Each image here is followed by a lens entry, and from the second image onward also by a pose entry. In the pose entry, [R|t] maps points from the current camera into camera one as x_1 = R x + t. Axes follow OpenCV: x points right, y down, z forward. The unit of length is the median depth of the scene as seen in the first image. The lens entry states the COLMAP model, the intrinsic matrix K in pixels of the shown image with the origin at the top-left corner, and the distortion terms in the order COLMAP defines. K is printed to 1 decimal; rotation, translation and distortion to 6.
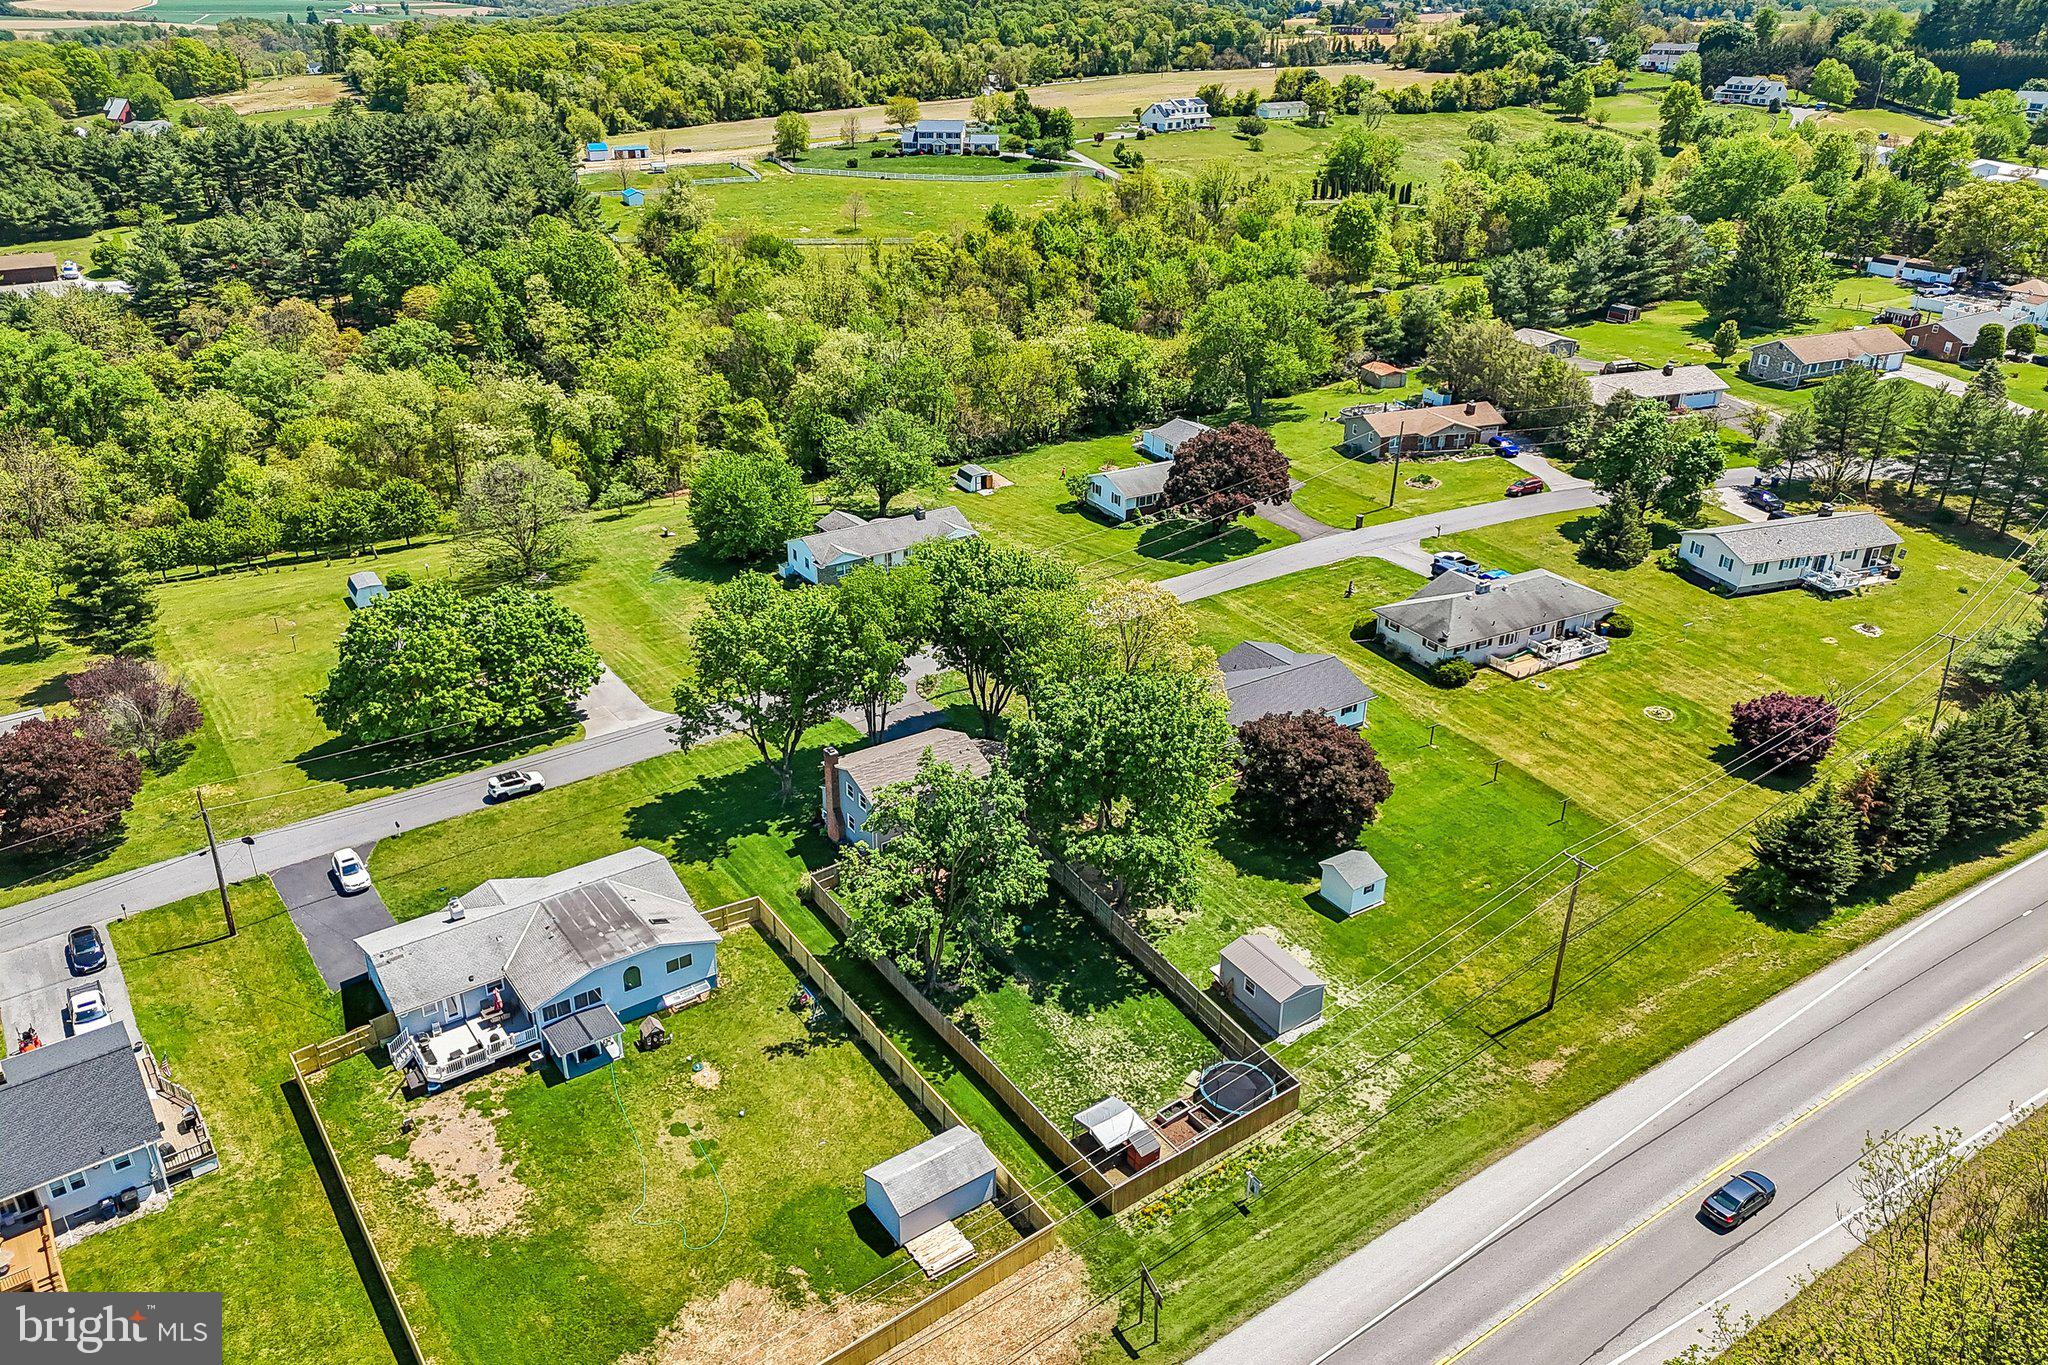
lens RADIAL K [[1521.5, 0, 1028.0], [0, 1521.5, 695.0], [0, 0, 1]] dist [0.082356, -0.078929]
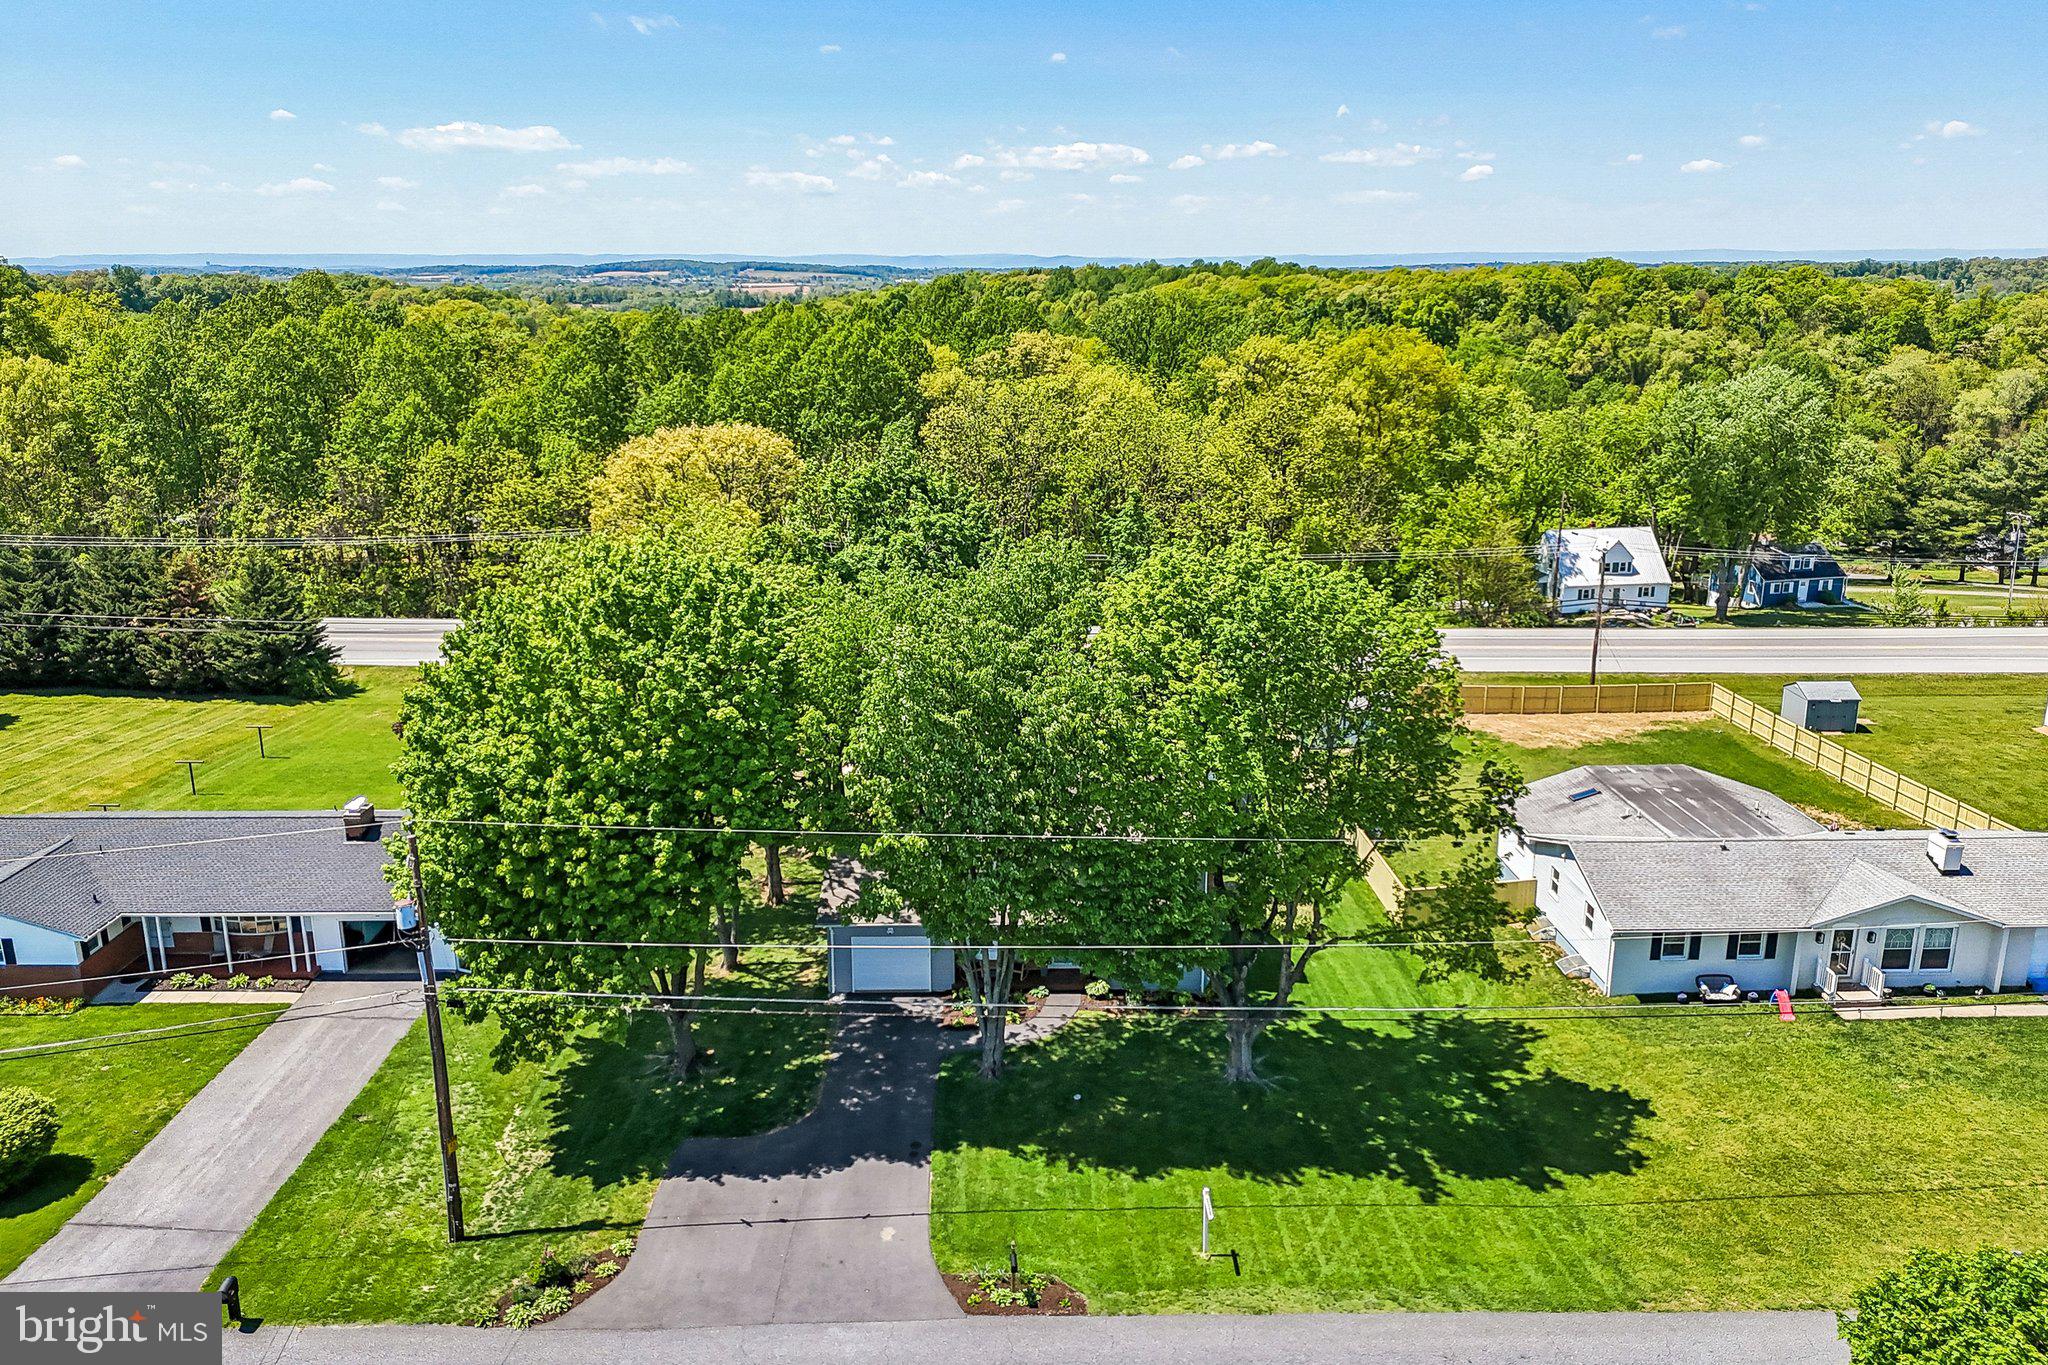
lens RADIAL K [[1503.7, 0, 1019.7], [0, 1503.7, 675.8], [0, 0, 1]] dist [0.095220, -0.107014]
pose [[-0.825361, -0.148136, 0.544826, -0.373522], [0.247546, 0.772330, 0.585003, -0.322861], [-0.507446, 0.617708, -0.600780, 1.419592]]
